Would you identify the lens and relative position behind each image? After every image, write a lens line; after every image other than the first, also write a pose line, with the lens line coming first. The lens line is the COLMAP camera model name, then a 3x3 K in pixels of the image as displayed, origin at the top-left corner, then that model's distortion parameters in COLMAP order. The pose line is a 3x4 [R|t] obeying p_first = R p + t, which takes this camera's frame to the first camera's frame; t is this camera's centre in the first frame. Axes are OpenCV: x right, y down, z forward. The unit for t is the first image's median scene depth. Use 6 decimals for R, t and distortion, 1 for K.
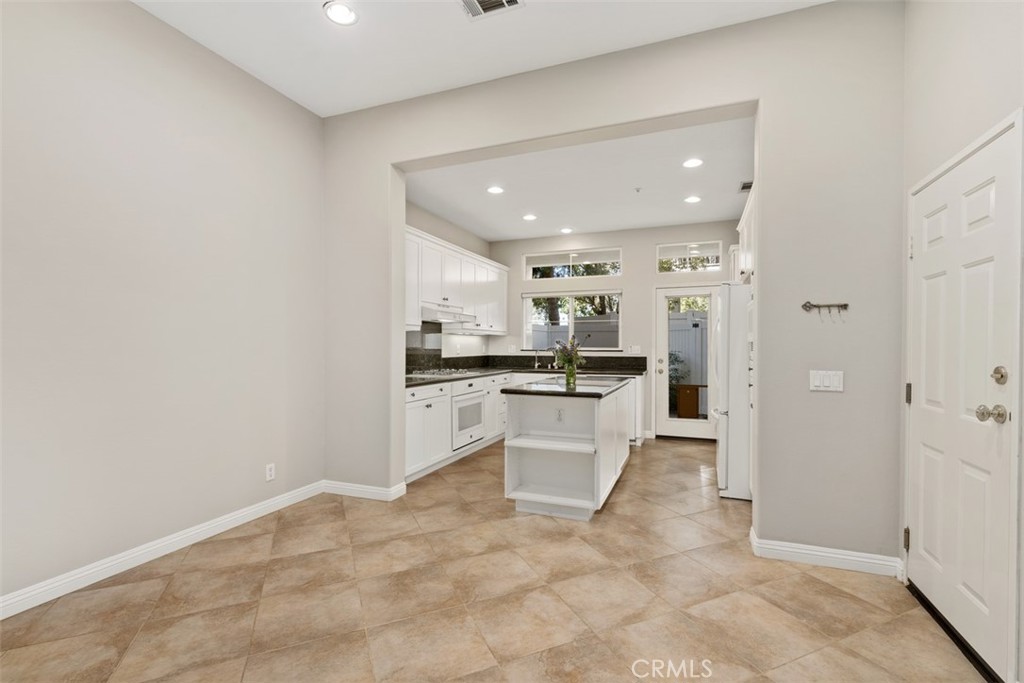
lens RADIAL K [[440.9, 0, 511.2], [0, 440.9, 345.5], [0, 0, 1]] dist [0.002536, 0.000275]
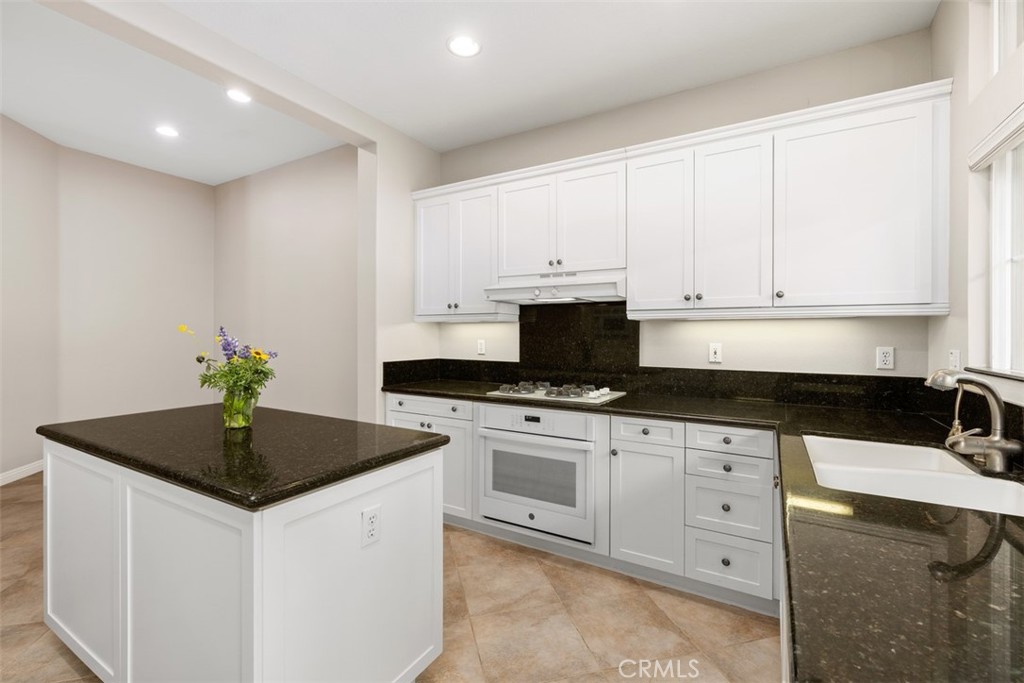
lens RADIAL K [[440.9, 0, 517.5], [0, 440.9, 343.0], [0, 0, 1]] dist [0.002536, 0.000275]
pose [[-0.132487, -0.007860, -0.991154, 0.433016], [-0.010145, 0.999927, -0.006573, 0.003516], [0.991133, 0.009184, -0.132557, 1.052296]]
